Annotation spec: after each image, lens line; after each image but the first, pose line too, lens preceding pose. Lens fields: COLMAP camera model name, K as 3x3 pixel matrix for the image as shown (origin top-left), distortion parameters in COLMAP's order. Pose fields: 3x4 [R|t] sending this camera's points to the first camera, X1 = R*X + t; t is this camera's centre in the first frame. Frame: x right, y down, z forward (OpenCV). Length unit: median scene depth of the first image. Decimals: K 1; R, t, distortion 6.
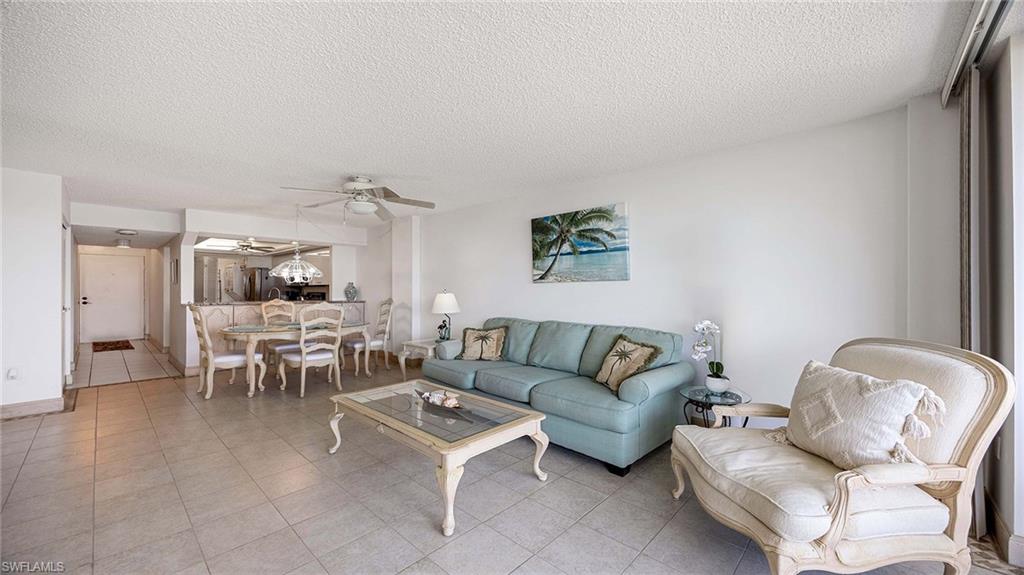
lens RADIAL K [[390.8, 0, 508.2], [0, 390.8, 286.3], [0, 0, 1]] dist [-0.002706, -0.000174]
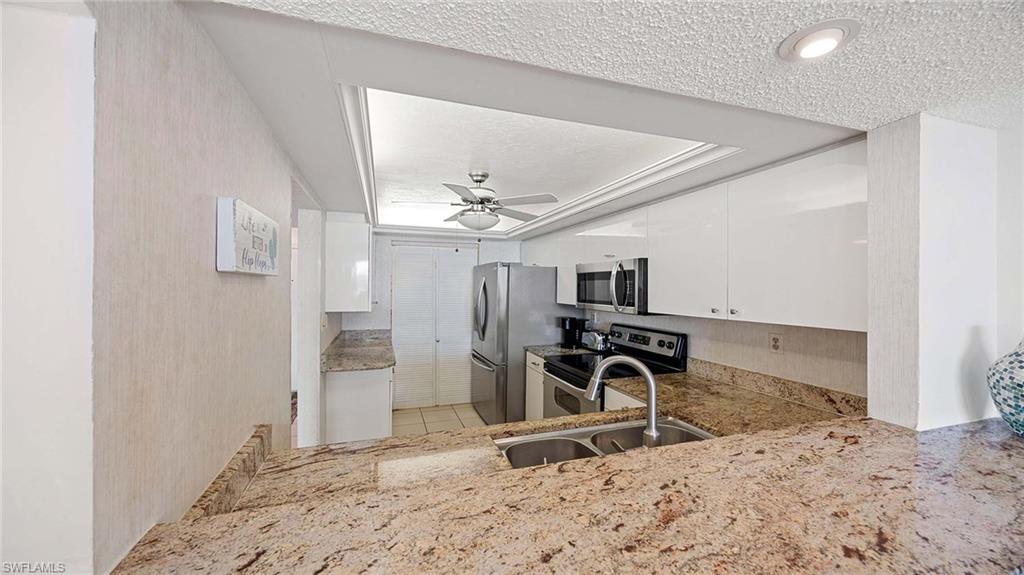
lens RADIAL K [[390.8, 0, 508.2], [0, 390.8, 286.3], [0, 0, 1]] dist [-0.002706, -0.000174]
pose [[0.880097, 0.002591, -0.474787, -0.913975], [-0.001112, 0.999994, 0.003397, -0.049563], [0.474792, -0.002462, 0.880094, 1.324098]]
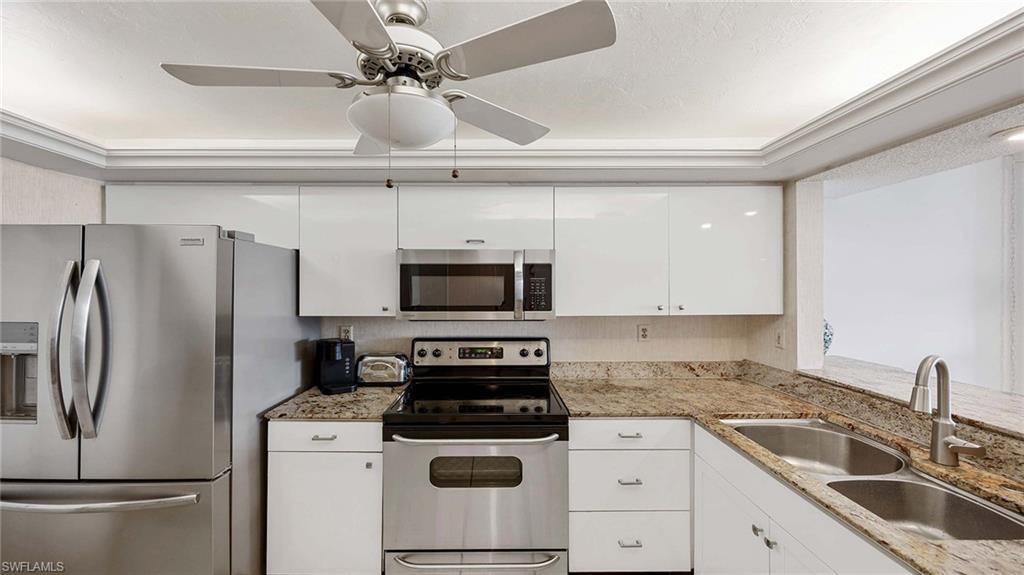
lens RADIAL K [[390.8, 0, 508.2], [0, 390.8, 286.3], [0, 0, 1]] dist [-0.002706, -0.000174]
pose [[0.720105, 0.000842, 0.693865, -1.422460], [-0.001975, 0.999998, 0.000836, -0.046096], [-0.693863, -0.001972, 0.720105, 1.651963]]
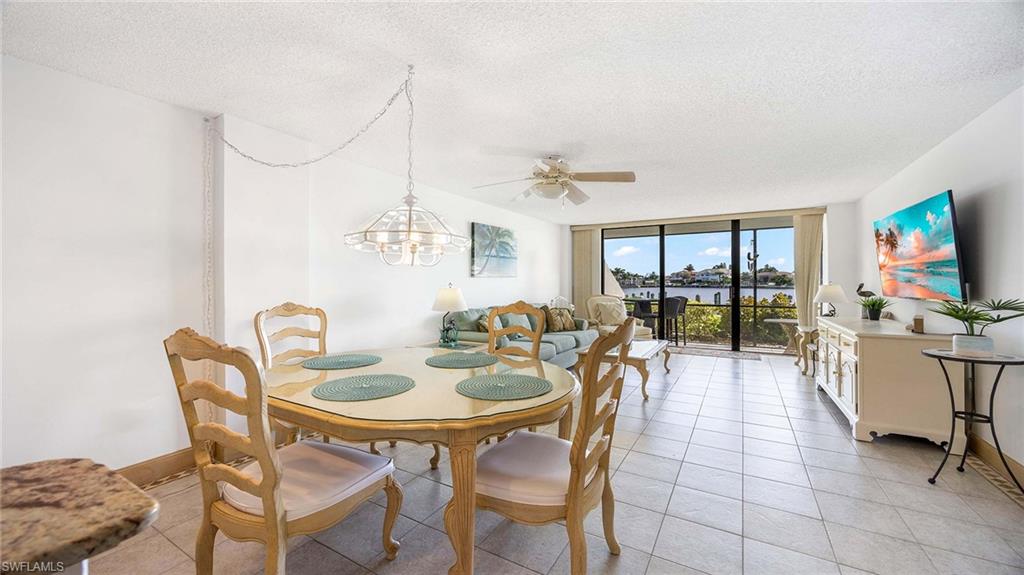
lens RADIAL K [[390.8, 0, 508.2], [0, 390.8, 286.3], [0, 0, 1]] dist [-0.002706, -0.000174]
pose [[-0.218568, -0.009375, 0.975777, -1.160884], [-0.004475, 0.999953, 0.008605, 0.008716], [-0.975812, -0.002485, -0.218599, 1.219671]]
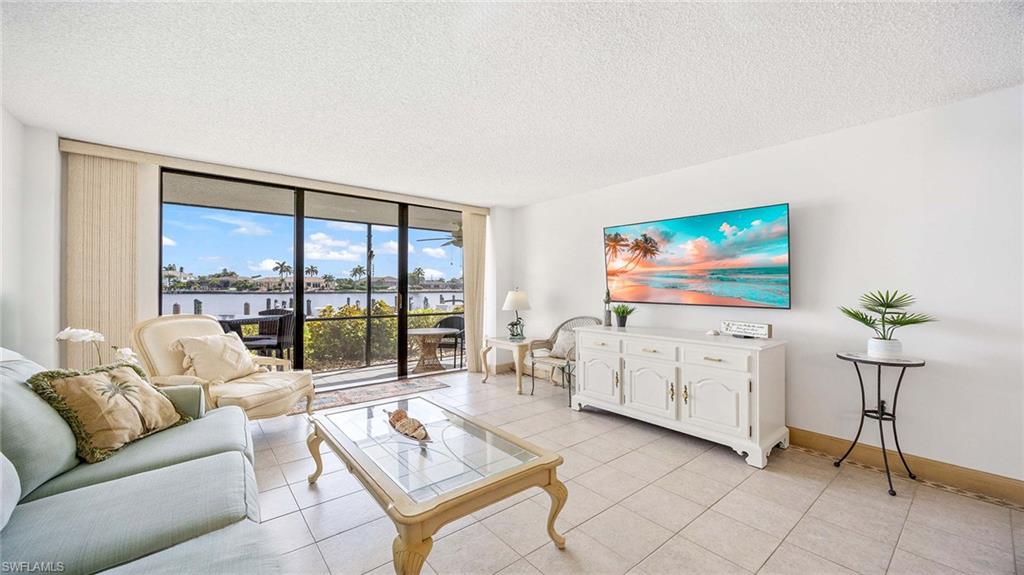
lens RADIAL K [[393.4, 0, 507.5], [0, 393.4, 288.2], [0, 0, 1]] dist [0.000192, 0.000193]
pose [[-0.990938, -0.002260, 0.134302, -0.304328], [-0.002909, 0.999985, -0.004638, 0.008412], [-0.134289, -0.004986, -0.990930, 1.113105]]
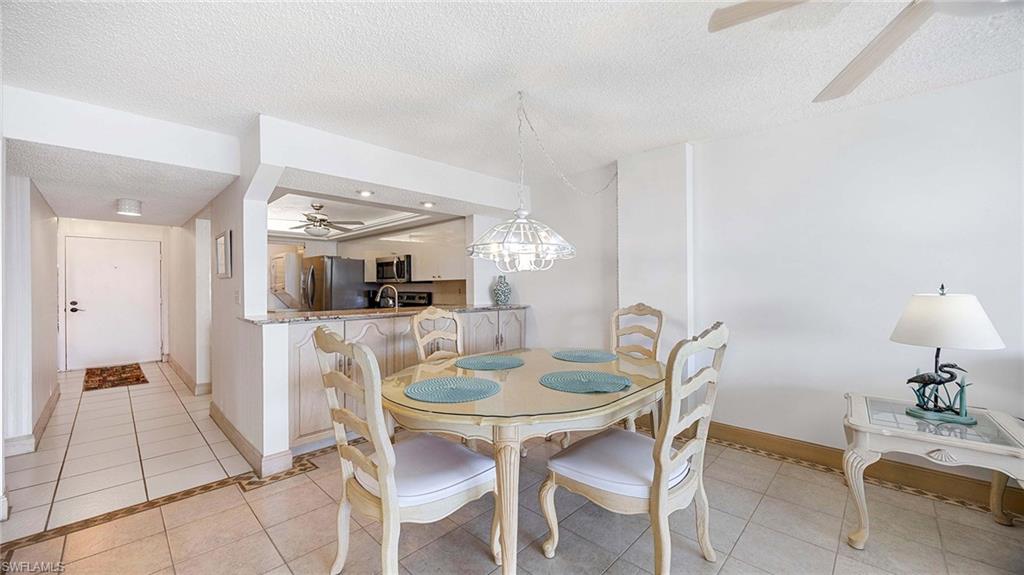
lens RADIAL K [[390.8, 0, 508.2], [0, 390.8, 286.3], [0, 0, 1]] dist [-0.002706, -0.000174]
pose [[0.999905, -0.005815, -0.012472, -0.678307], [0.005876, 0.999971, 0.004912, 0.006341], [0.012443, -0.004985, 0.999910, 0.694097]]
